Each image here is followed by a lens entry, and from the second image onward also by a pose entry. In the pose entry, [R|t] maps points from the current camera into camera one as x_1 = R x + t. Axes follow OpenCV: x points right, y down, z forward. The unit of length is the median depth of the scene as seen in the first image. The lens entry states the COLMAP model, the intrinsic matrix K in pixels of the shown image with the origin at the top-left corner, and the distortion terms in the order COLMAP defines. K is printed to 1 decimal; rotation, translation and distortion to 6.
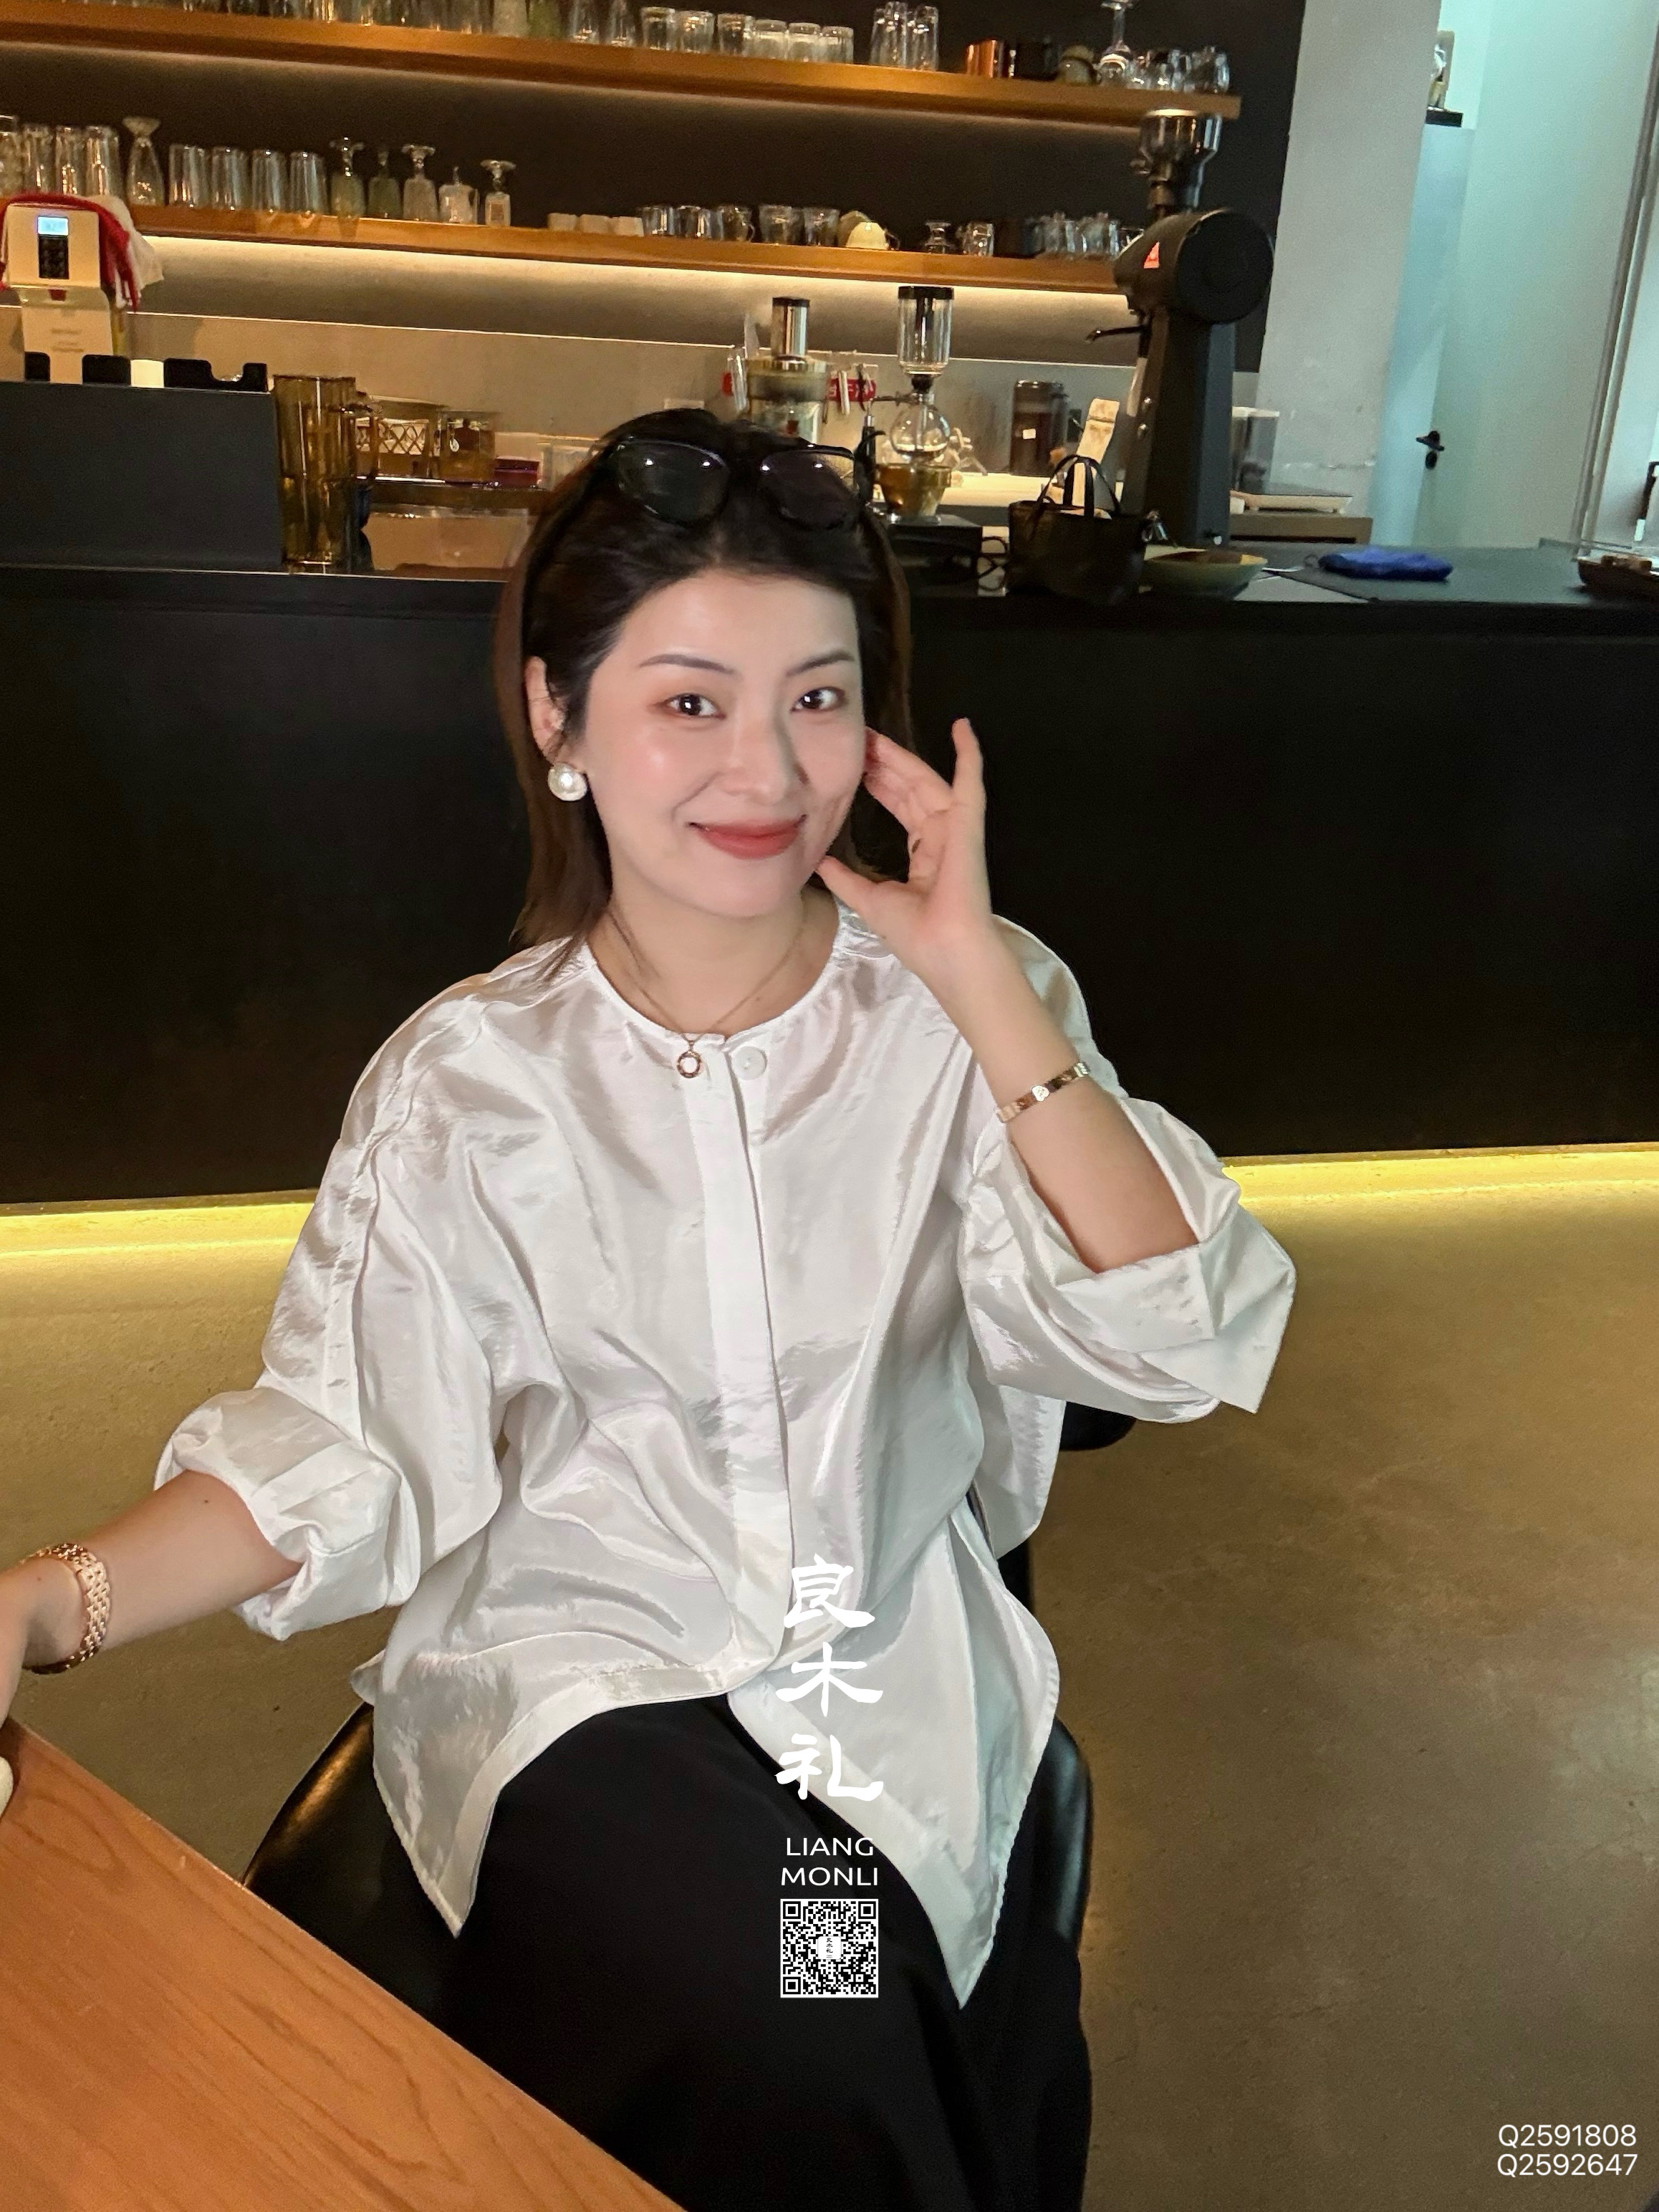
lens RADIAL K [[1973.9, 0, 829.5], [0, 1973.9, 1106.0], [0, 0, 1]] dist [0.091791, -0.144341]
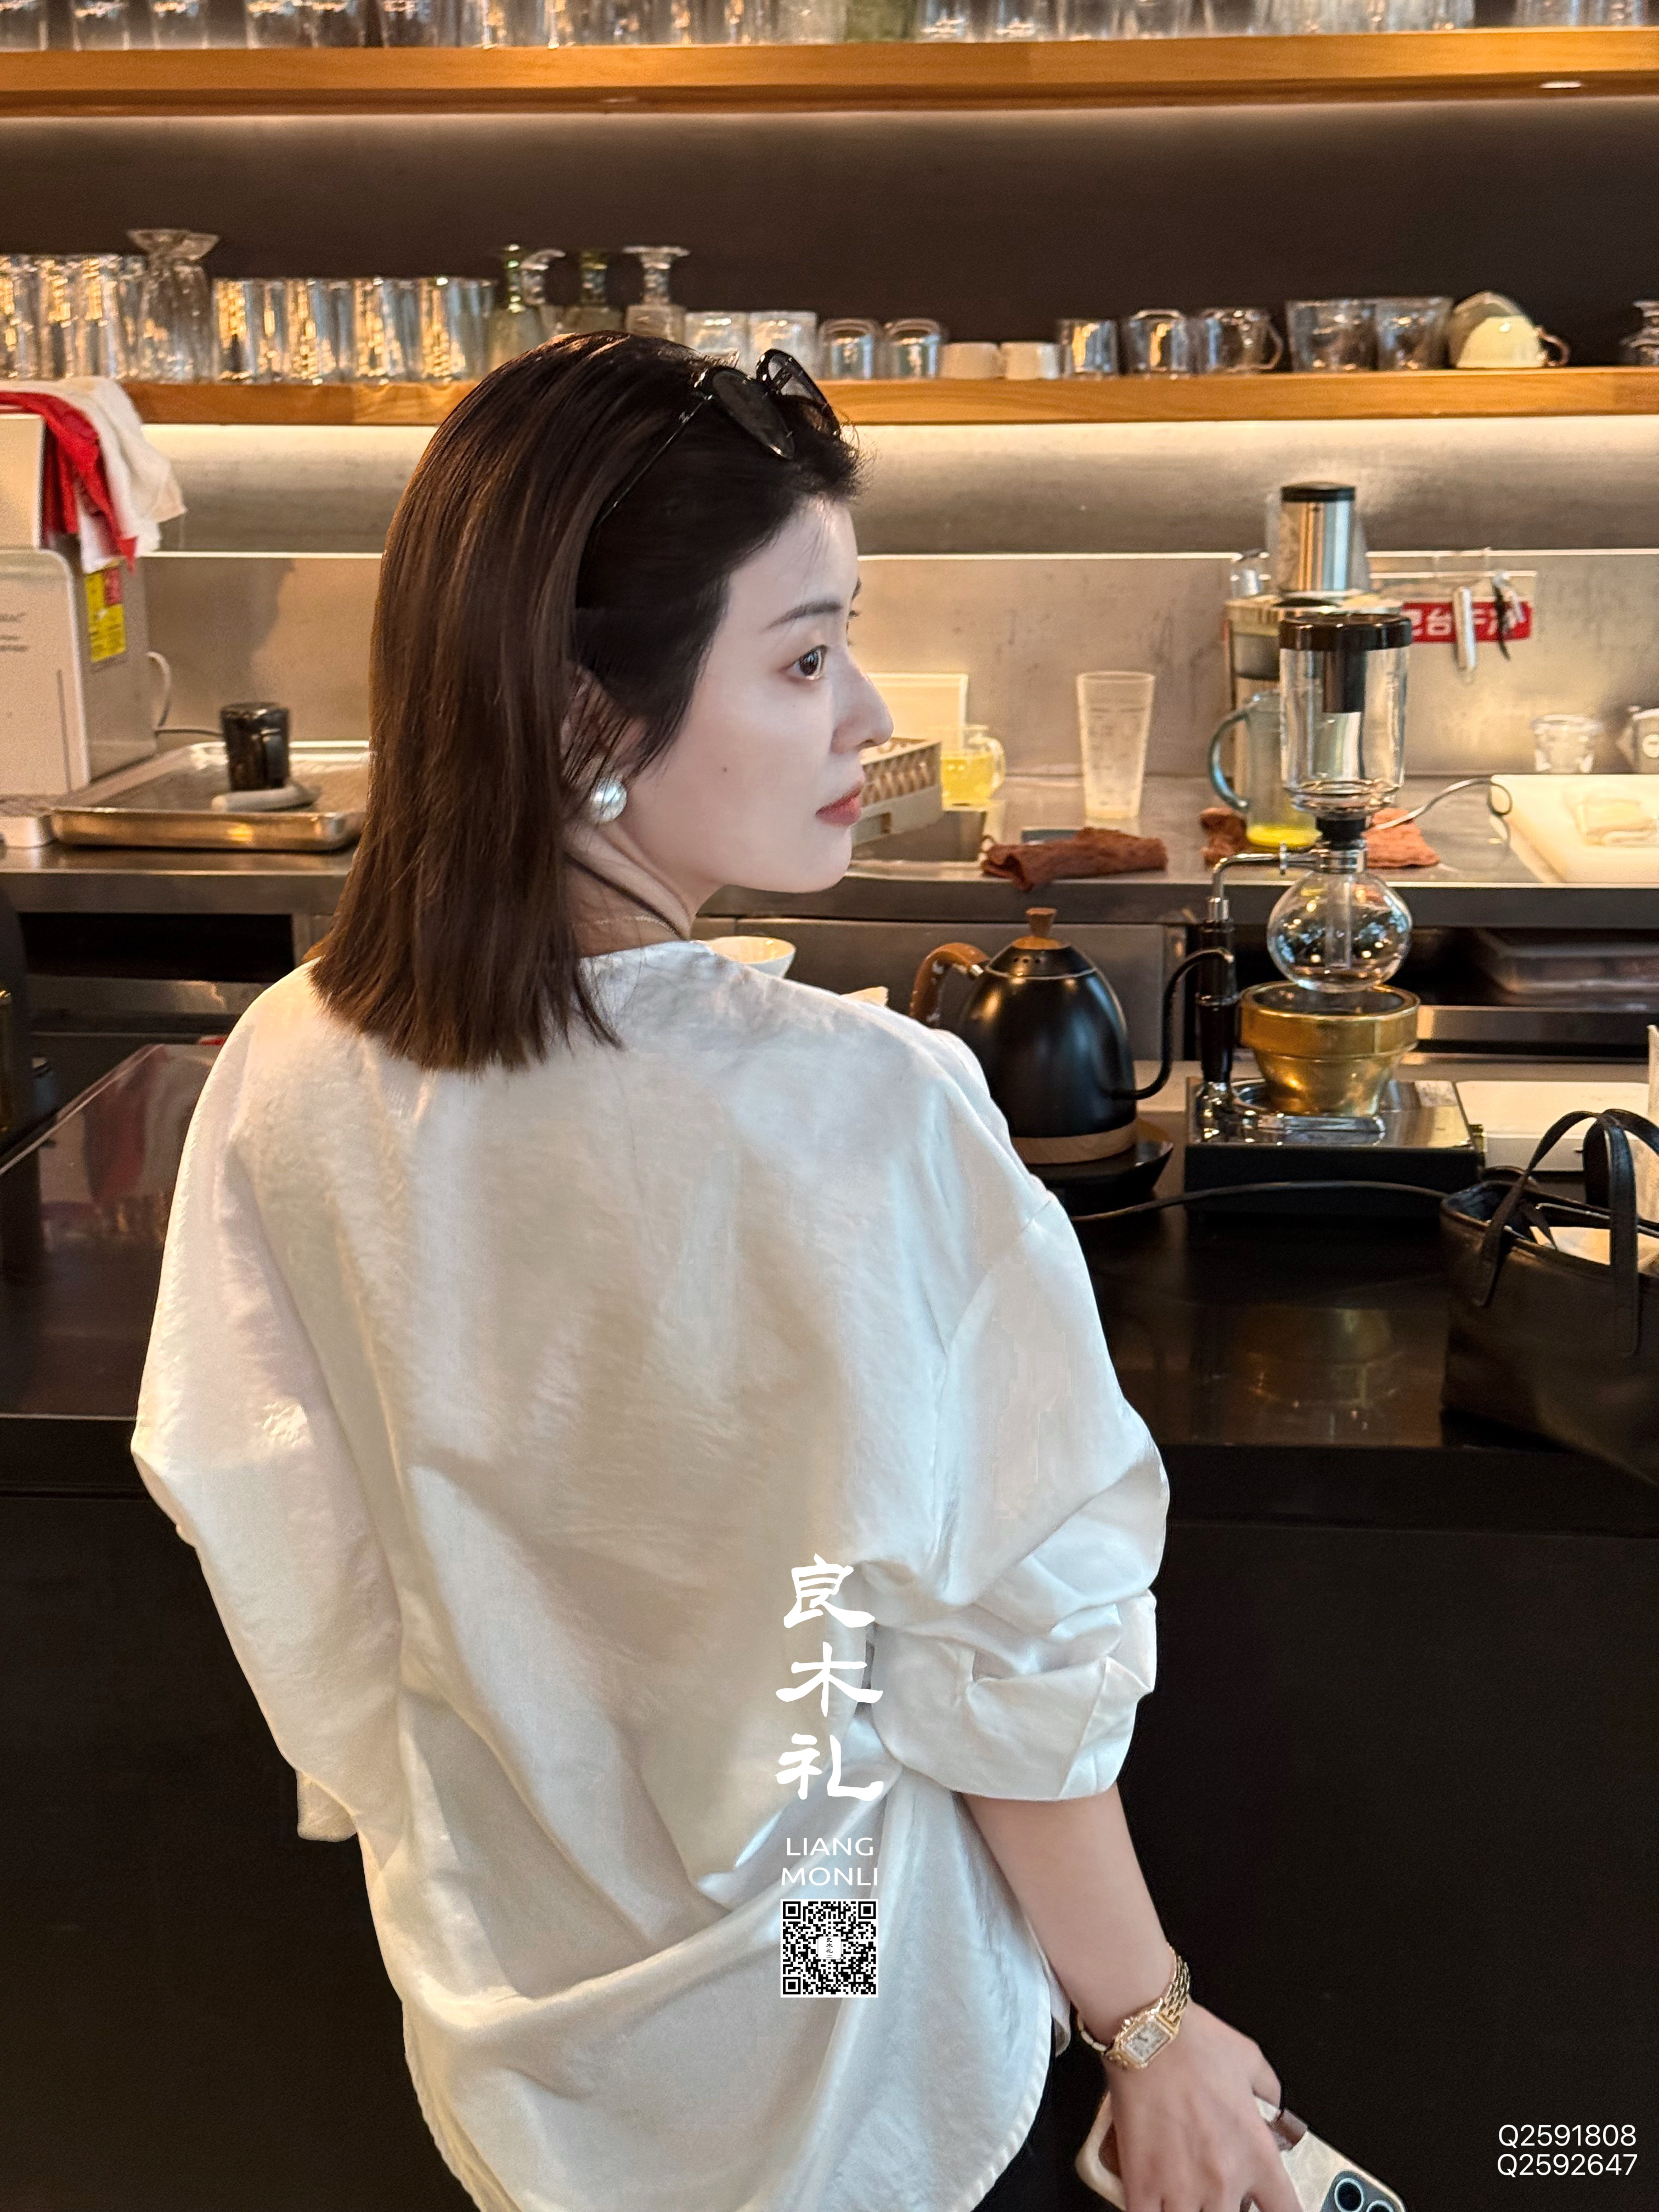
lens RADIAL K [[3114.2, 0, 829.5], [0, 3114.2, 1106.0], [0, 0, 1]] dist [0.115778, -0.049989]
pose [[0.959293, 0.013508, -0.282091, 0.086720], [-0.048386, 0.991947, -0.117045, -0.145842], [0.278238, 0.125930, 0.952221, 0.220993]]
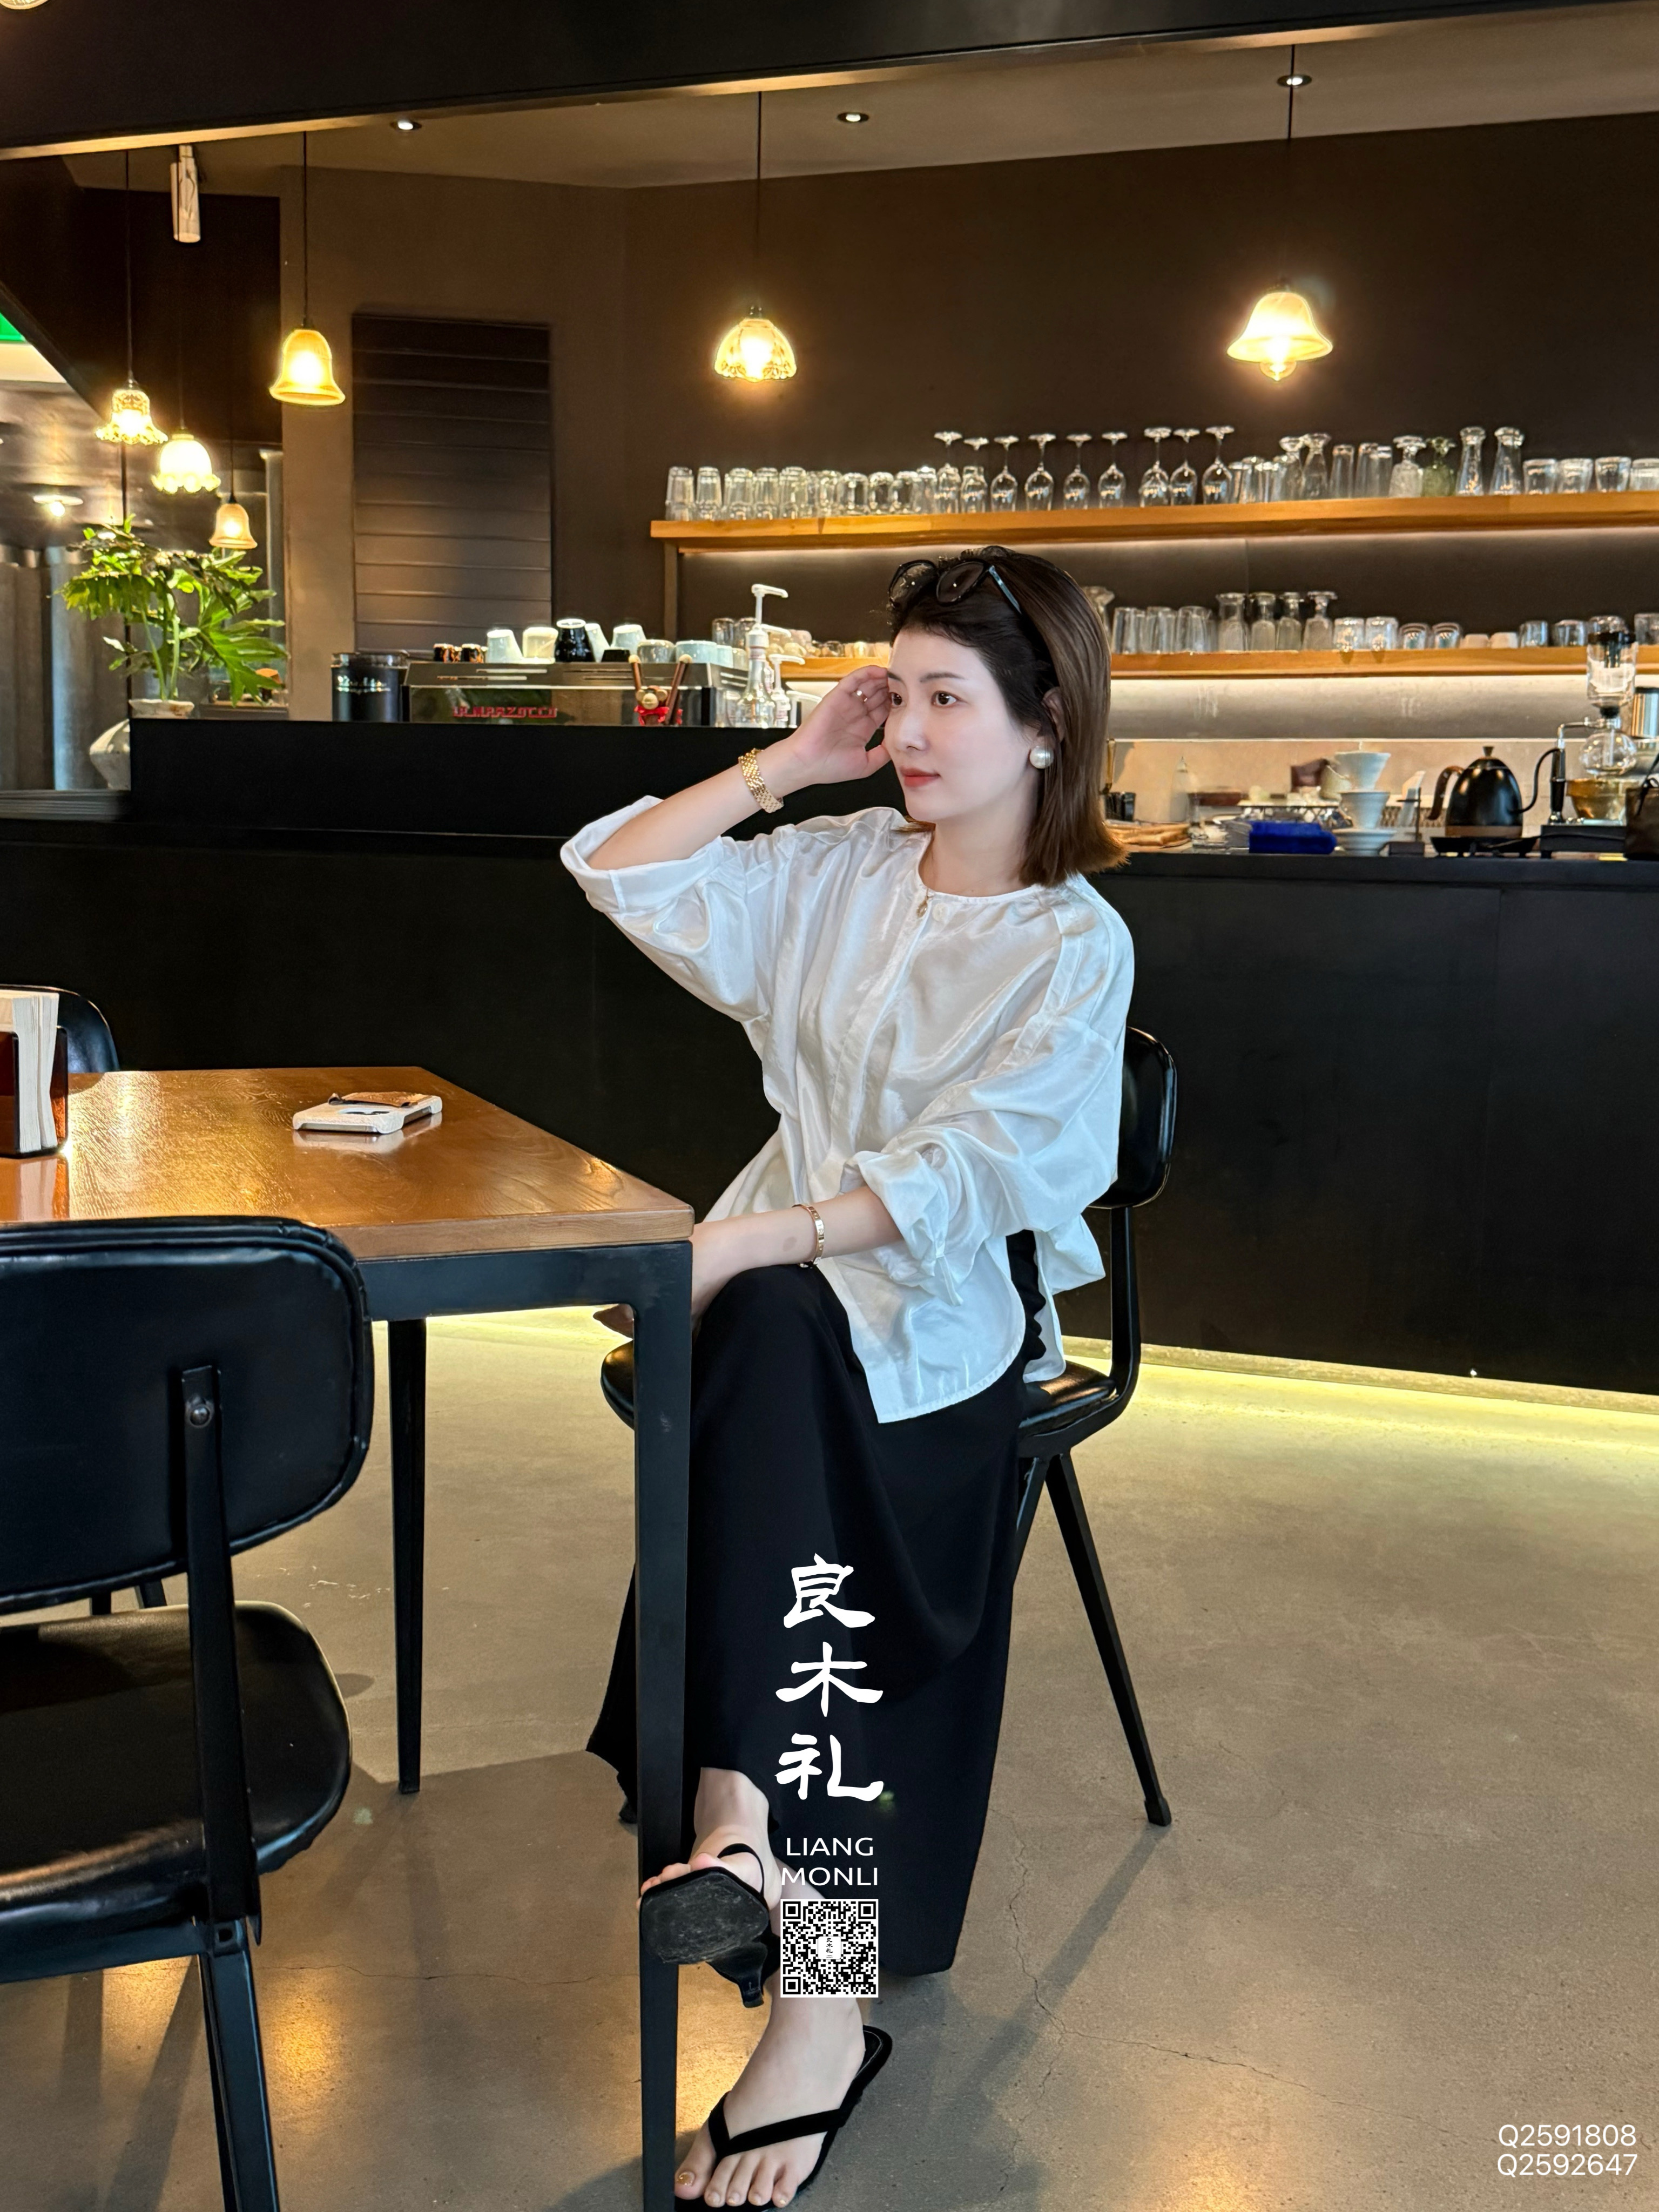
lens RADIAL K [[2194.1, 0, 813.5], [0, 2194.1, 1079.9], [0, 0, 1]] dist [0.230605, -0.552577]
pose [[0.864703, 0.027434, -0.501534, 0.202901], [-0.158771, 0.962239, -0.221107, 0.135093], [0.476529, 0.270821, 0.836407, -0.165423]]
